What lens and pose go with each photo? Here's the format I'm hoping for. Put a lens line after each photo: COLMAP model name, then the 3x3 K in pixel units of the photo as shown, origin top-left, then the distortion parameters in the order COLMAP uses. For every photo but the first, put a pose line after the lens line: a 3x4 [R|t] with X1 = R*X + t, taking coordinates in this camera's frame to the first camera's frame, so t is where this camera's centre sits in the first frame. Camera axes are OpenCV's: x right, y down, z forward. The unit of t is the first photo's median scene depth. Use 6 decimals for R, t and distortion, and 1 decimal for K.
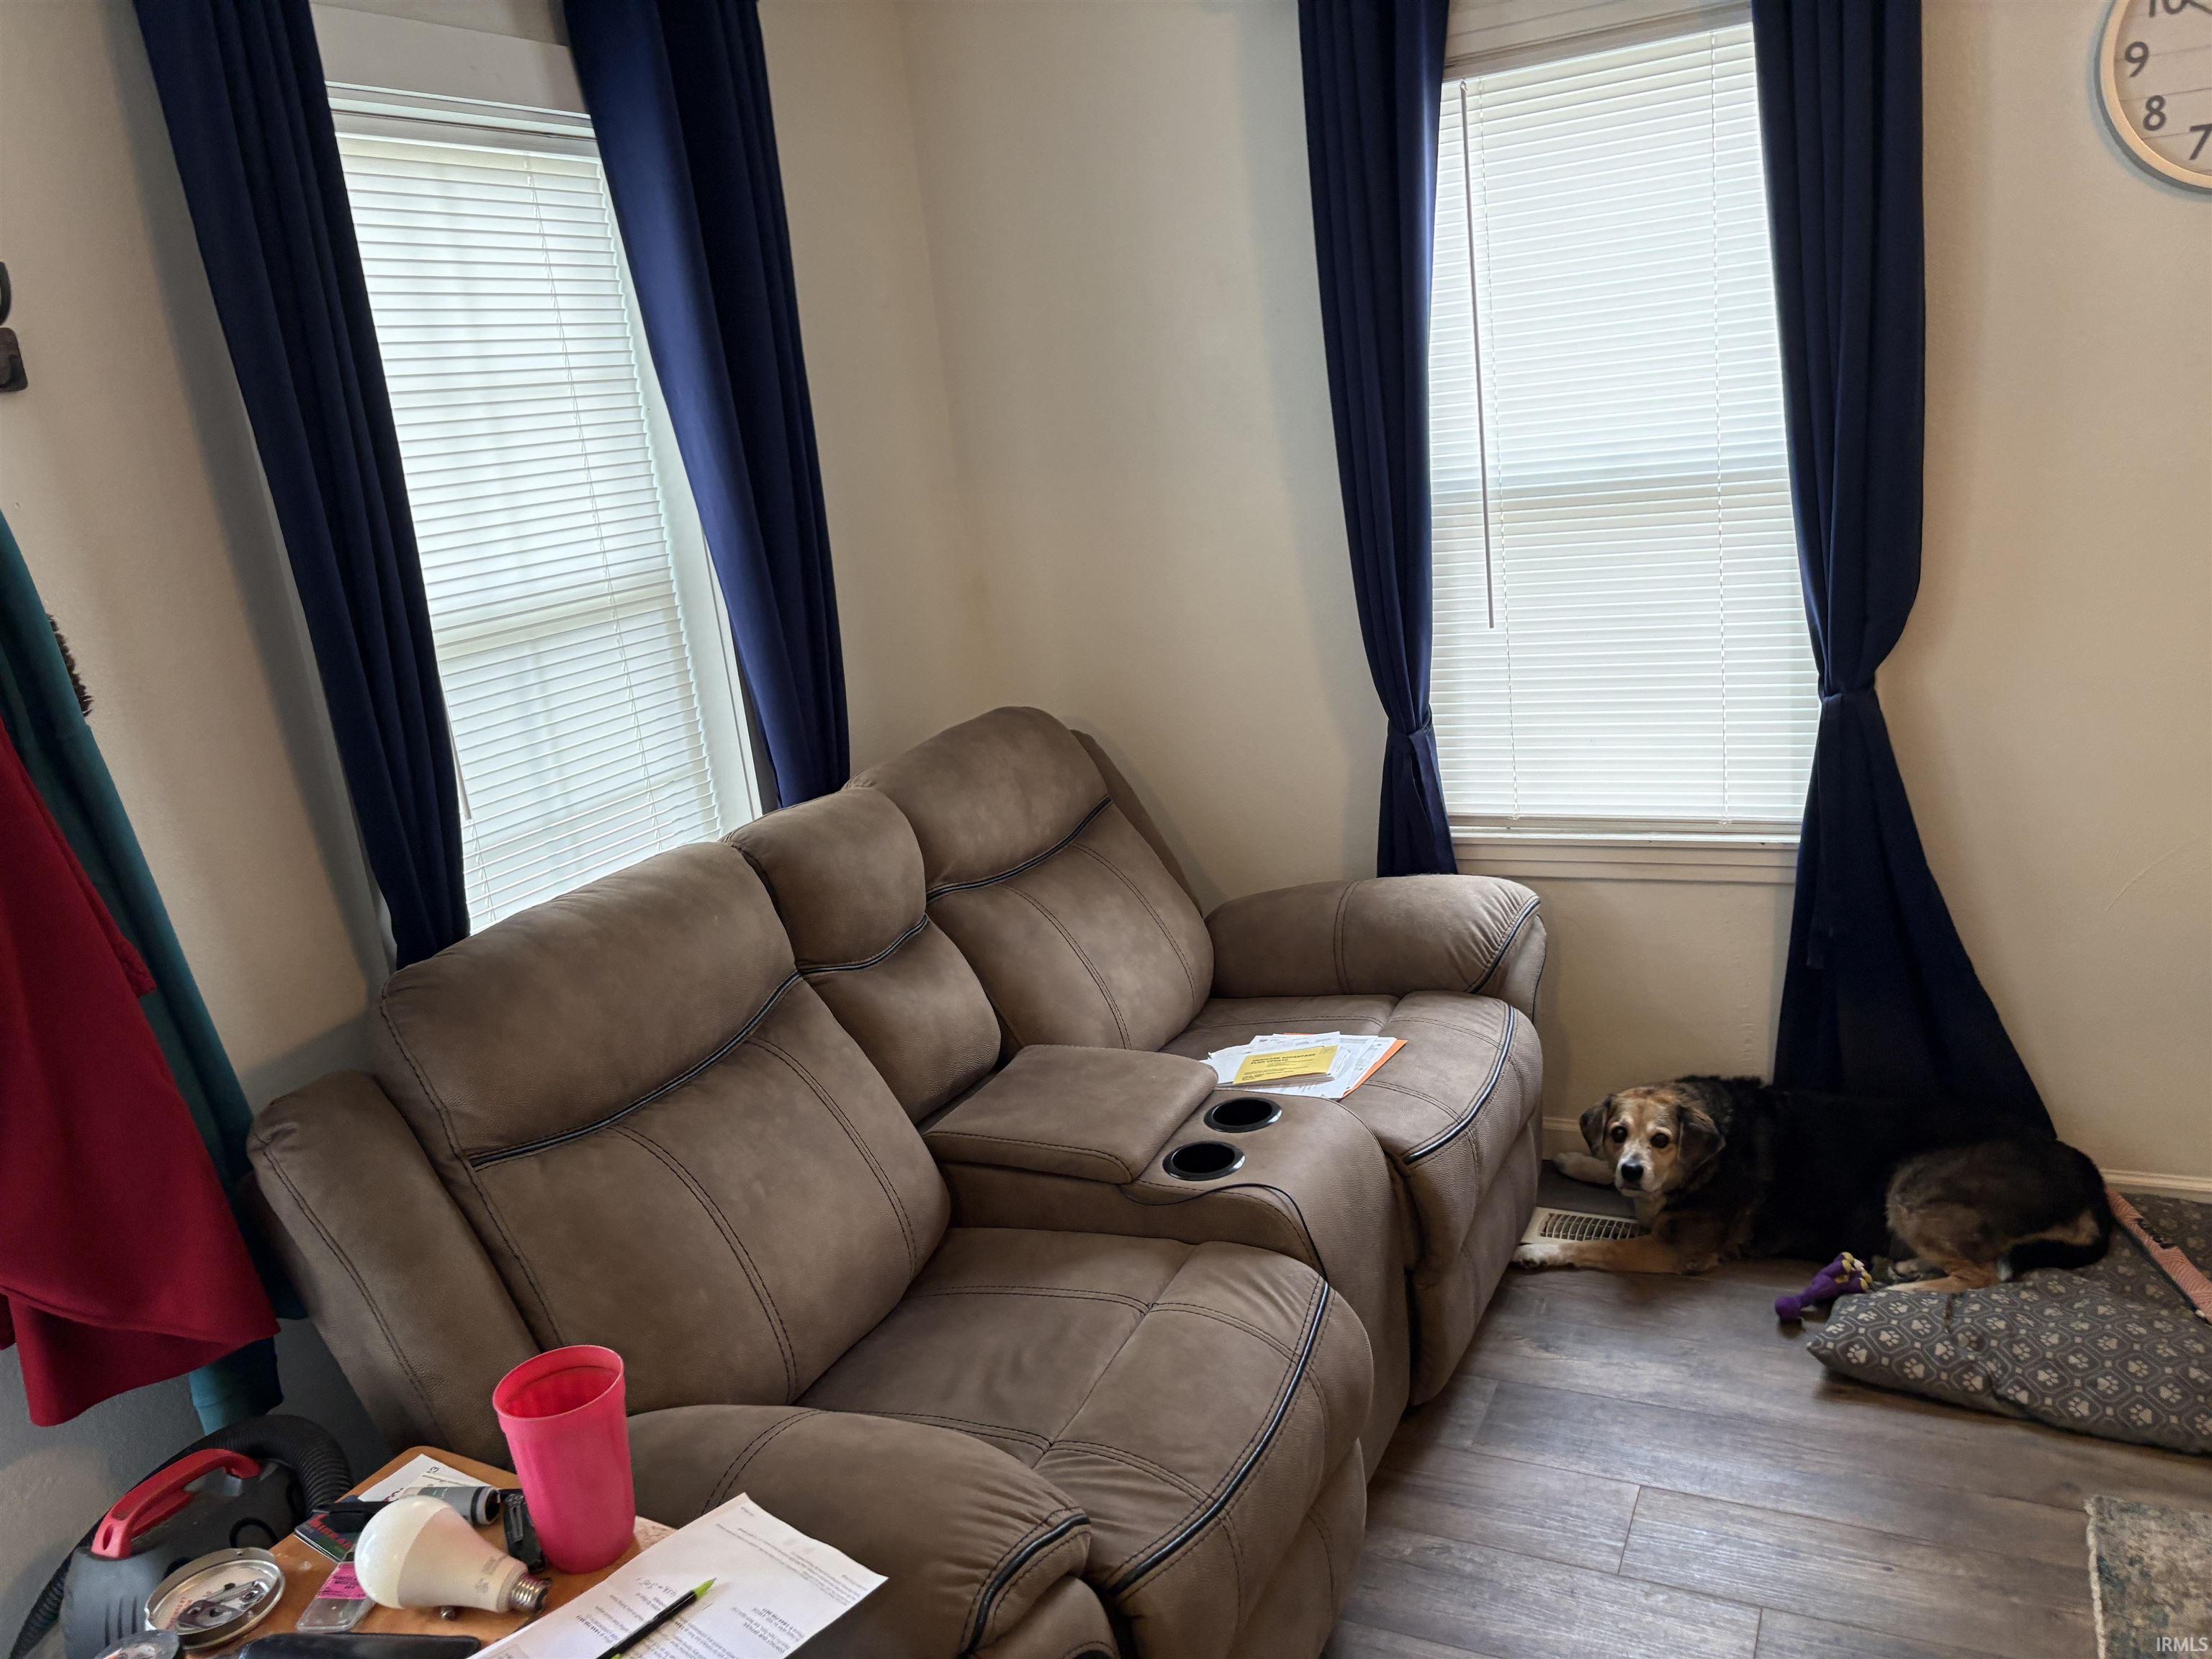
lens RADIAL K [[1678.0, 0, 1110.6], [0, 1678.0, 833.7], [0, 0, 1]] dist [0.038387, -0.043723]
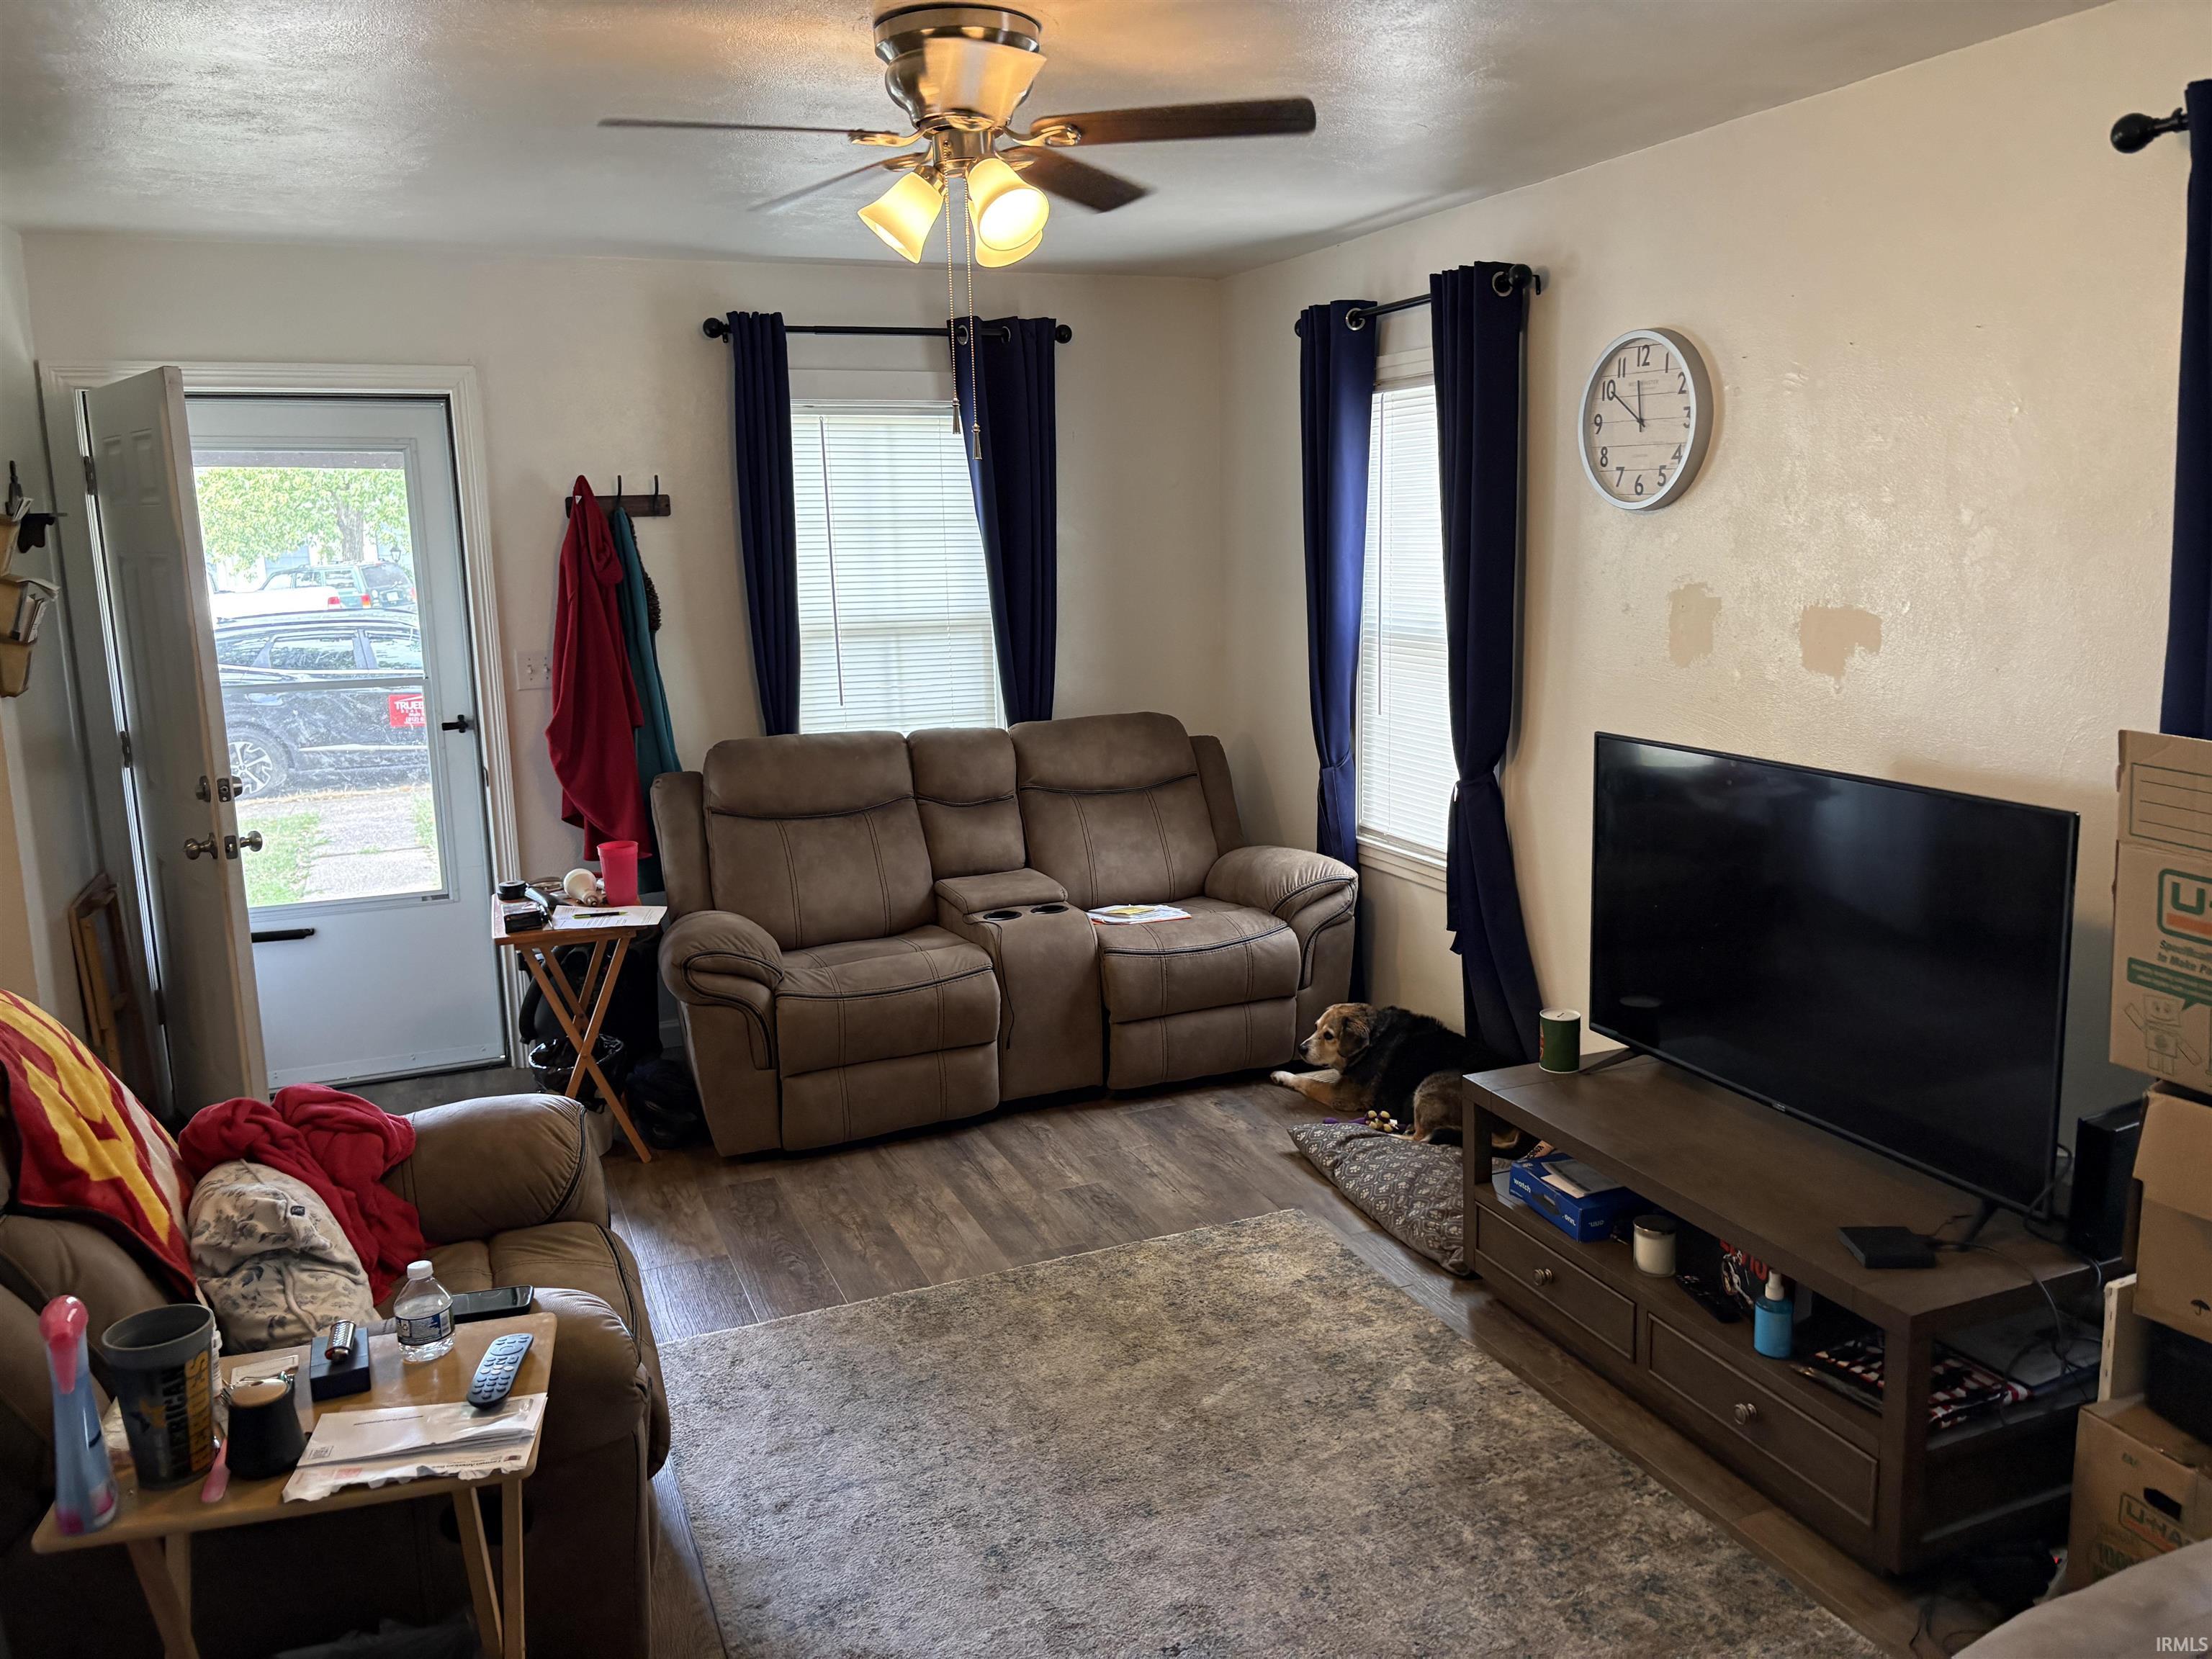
lens RADIAL K [[1687.8, 0, 1103.4], [0, 1687.8, 832.3], [0, 0, 1]] dist [-0.005333, -0.001267]
pose [[0.754013, 0.213099, -0.621331, 1.299980], [-0.229518, 0.971763, 0.054756, -0.047975], [0.615455, 0.101320, 0.781632, -0.524324]]
